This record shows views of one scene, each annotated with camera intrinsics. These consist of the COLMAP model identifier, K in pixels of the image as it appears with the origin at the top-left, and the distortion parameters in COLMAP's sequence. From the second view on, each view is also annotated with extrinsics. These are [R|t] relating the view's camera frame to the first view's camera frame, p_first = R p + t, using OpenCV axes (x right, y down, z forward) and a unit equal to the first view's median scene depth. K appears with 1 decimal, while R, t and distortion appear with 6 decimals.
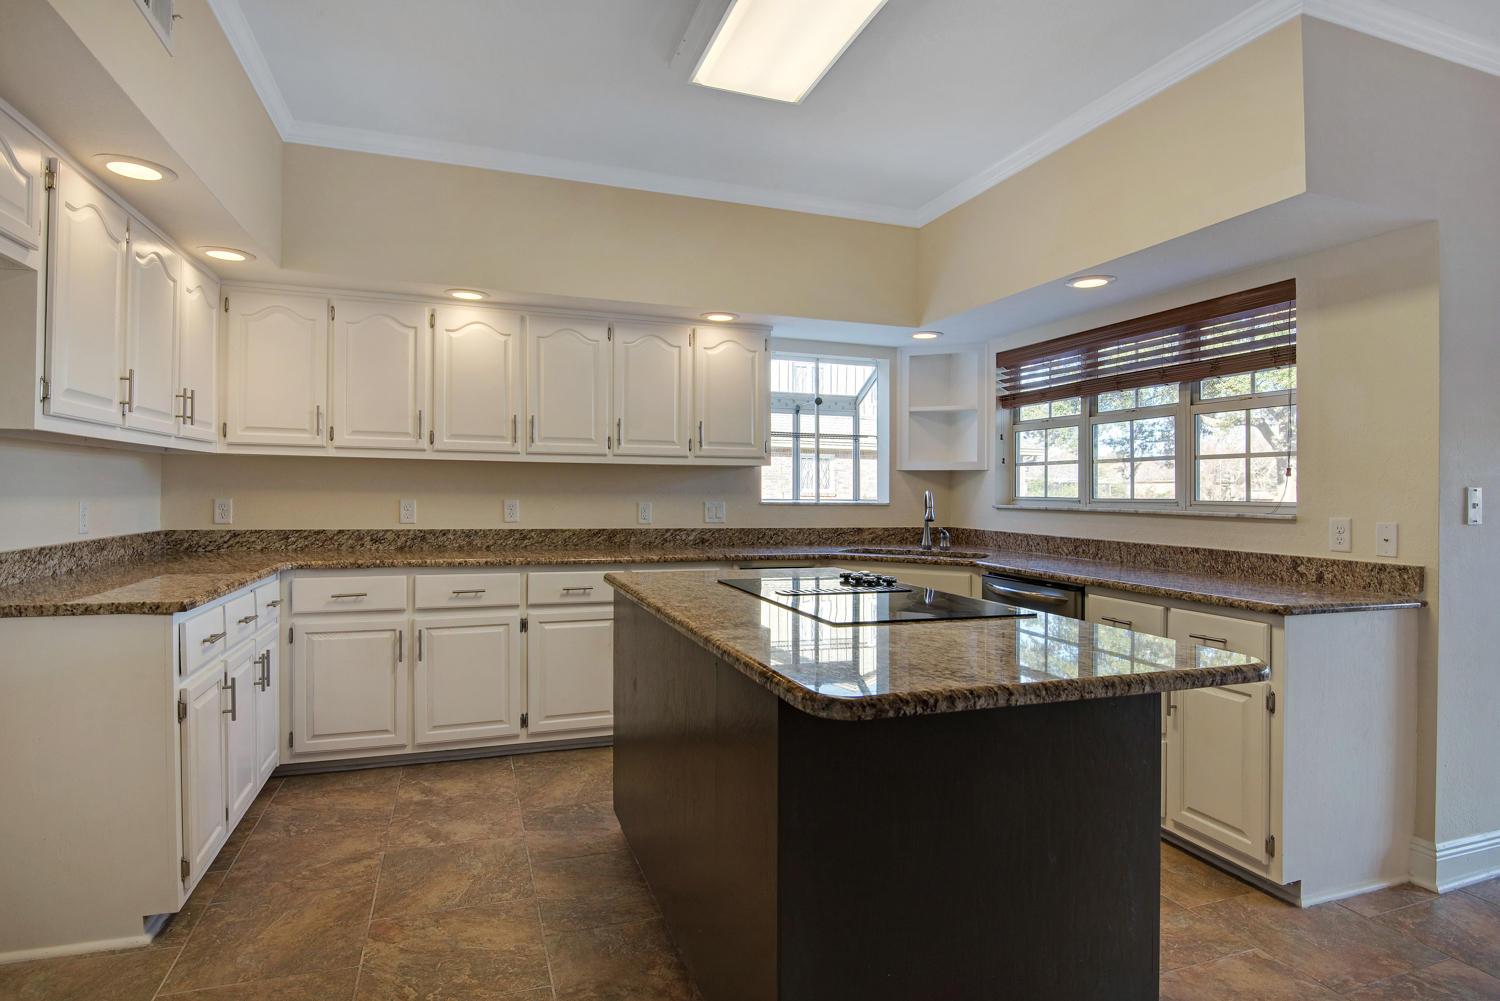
lens RADIAL K [[800.2, 0, 743.1], [0, 800.2, 487.5], [0, 0, 1]] dist [0.020732, -0.054431]
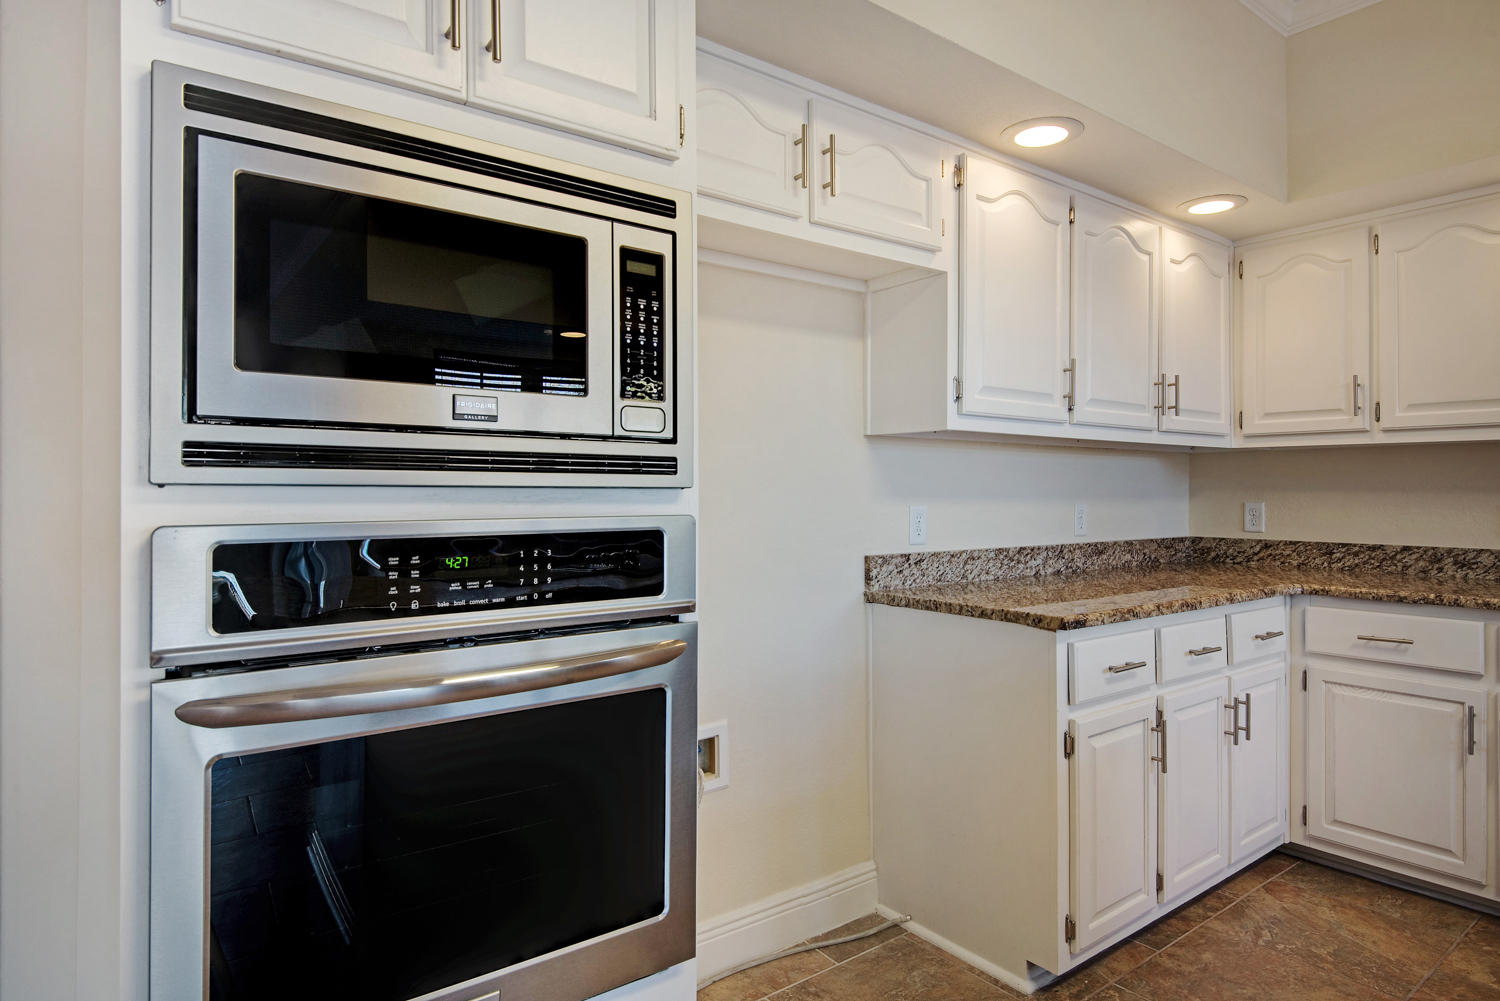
lens RADIAL K [[818.5, 0, 747.7], [0, 818.5, 507.8], [0, 0, 1]] dist [-0.004147, -0.015111]
pose [[0.290908, 0.006050, -0.956732, 0.020149], [0.006641, 0.999943, 0.008343, 0.009174], [0.956728, -0.008781, 0.290851, 0.238839]]
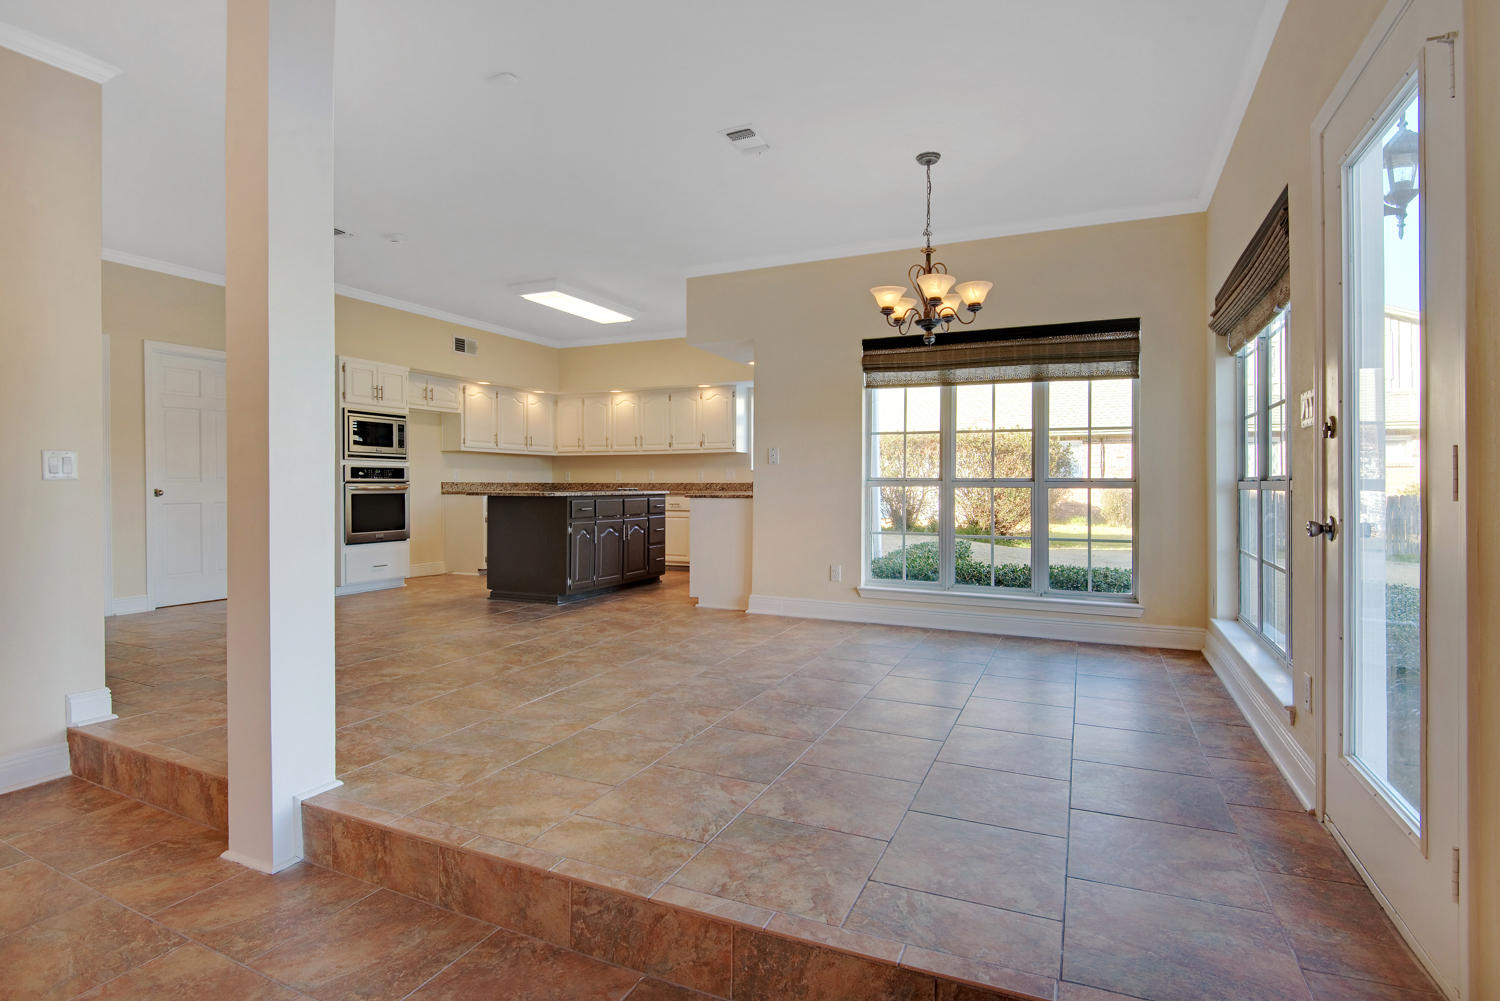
lens RADIAL K [[754.0, 0, 751.3], [0, 754.0, 486.4], [0, 0, 1]] dist [-0.046576, -0.000032]
pose [[0.720326, -0.010429, -0.693557, 1.671780], [0.010071, 0.999939, -0.004576, 0.085293], [0.693563, -0.003688, 0.720387, -0.463017]]
